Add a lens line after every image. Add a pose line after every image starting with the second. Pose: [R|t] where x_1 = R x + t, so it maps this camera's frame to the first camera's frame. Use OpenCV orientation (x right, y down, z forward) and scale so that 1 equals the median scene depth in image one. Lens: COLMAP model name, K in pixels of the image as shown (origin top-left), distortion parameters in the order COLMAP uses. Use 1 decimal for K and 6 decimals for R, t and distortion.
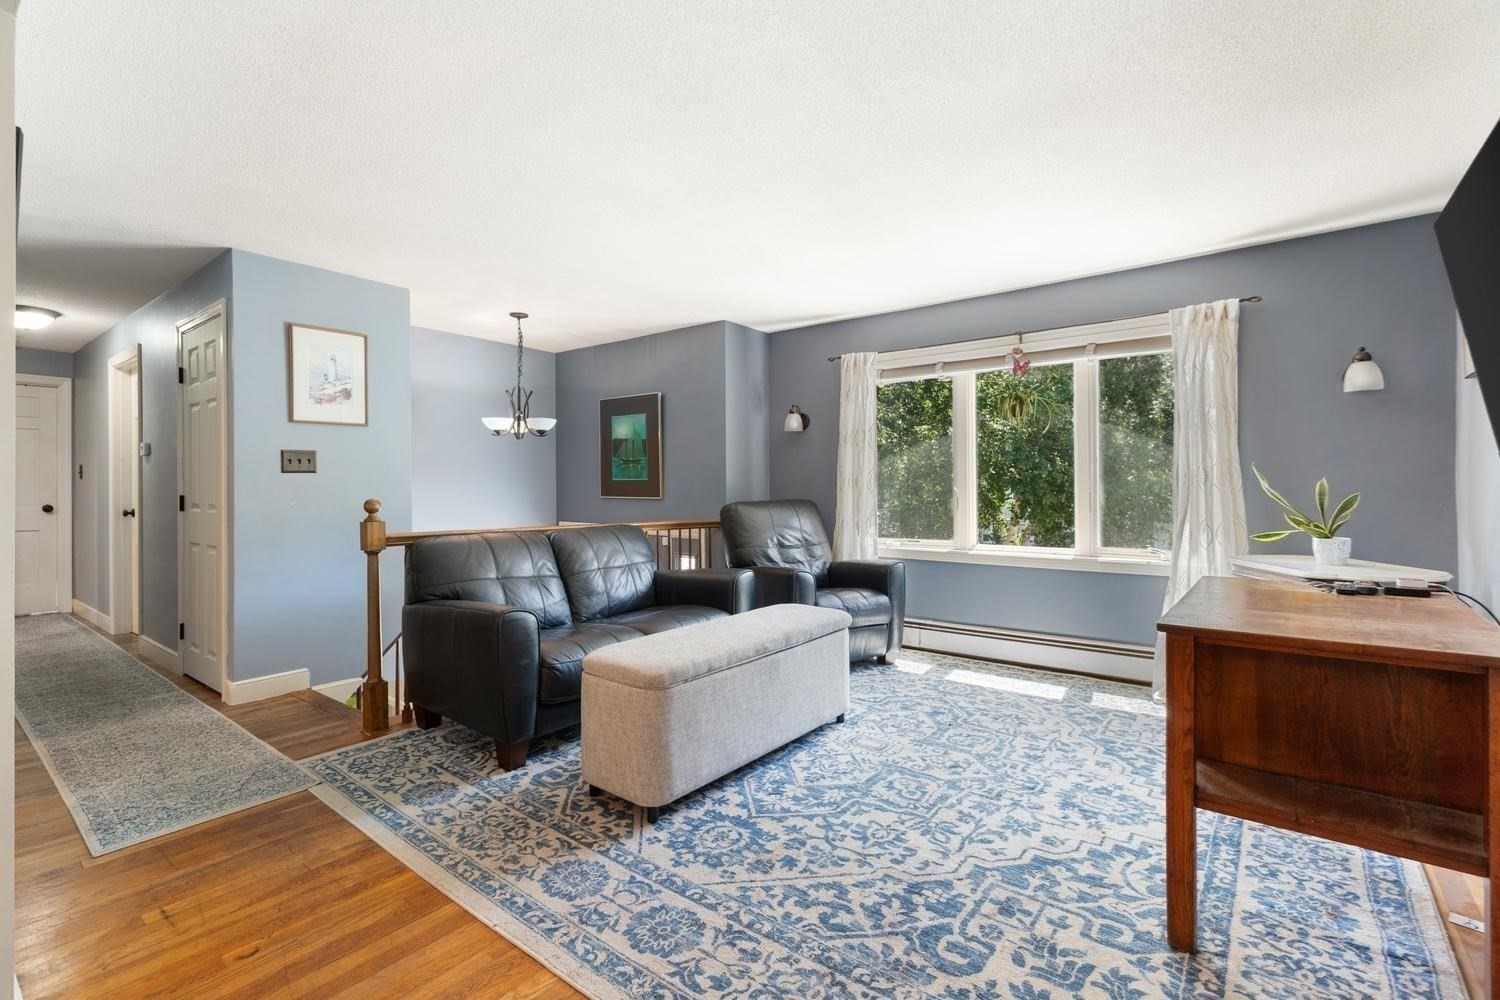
lens RADIAL K [[693.0, 0, 769.2], [0, 693.0, 494.3], [0, 0, 1]] dist [0.004790, 0.000103]
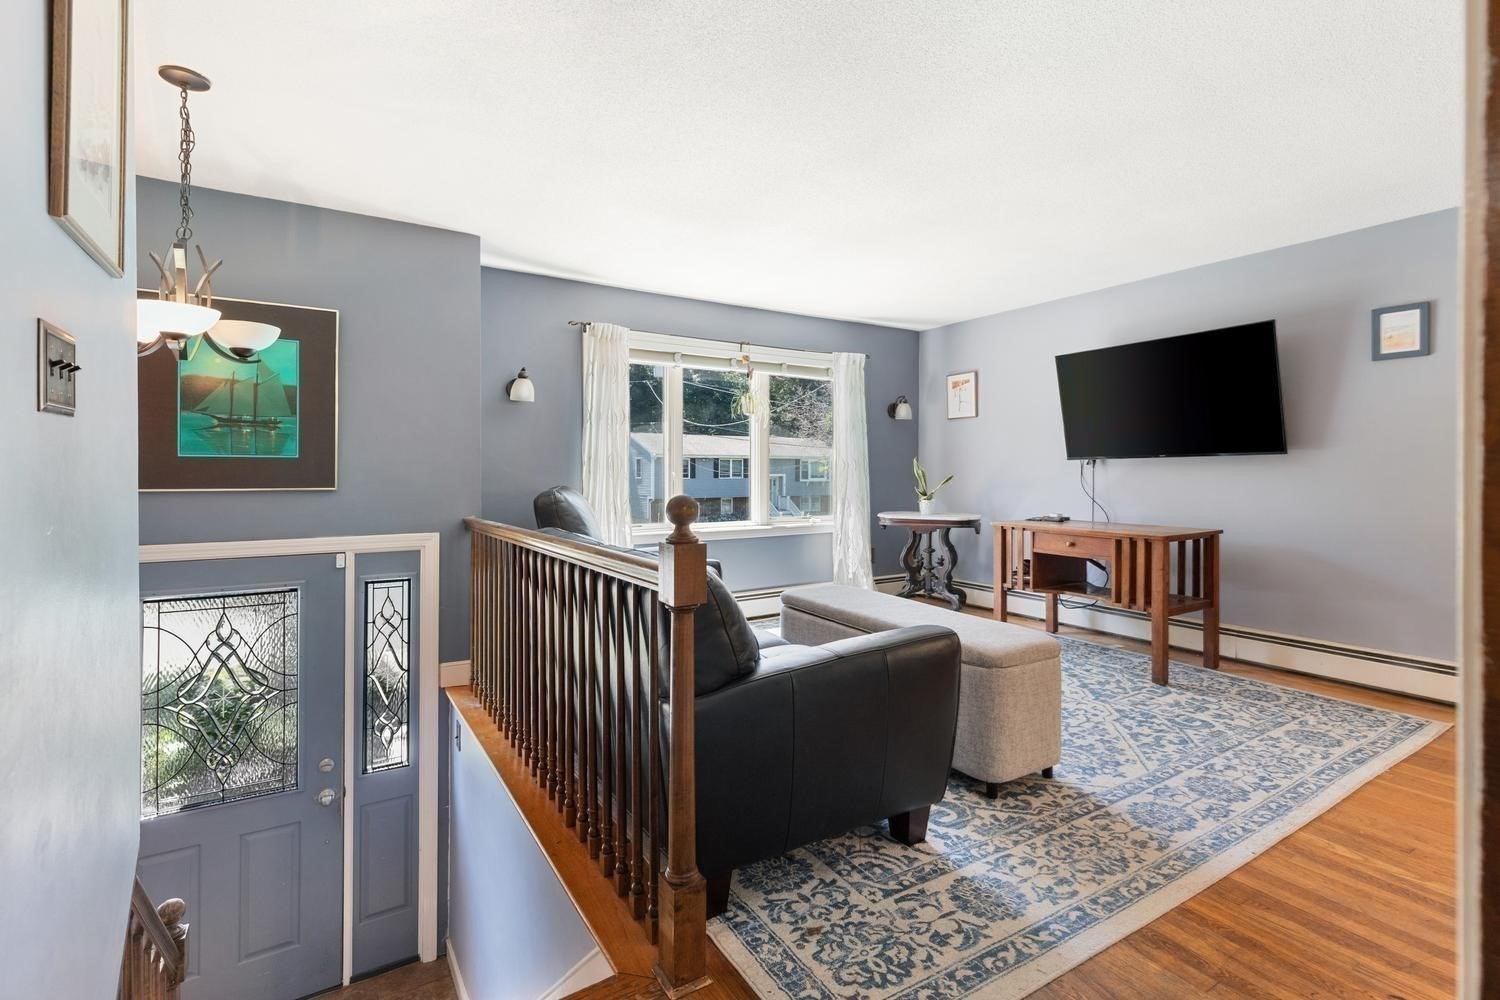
lens RADIAL K [[682.4, 0, 743.7], [0, 682.4, 468.9], [0, 0, 1]] dist [0.002104, 0.000421]
pose [[0.344762, 0.006352, 0.938669, -1.430059], [0.007417, 0.999927, -0.009491, -0.006526], [-0.938661, 0.010234, 0.344690, 1.142047]]
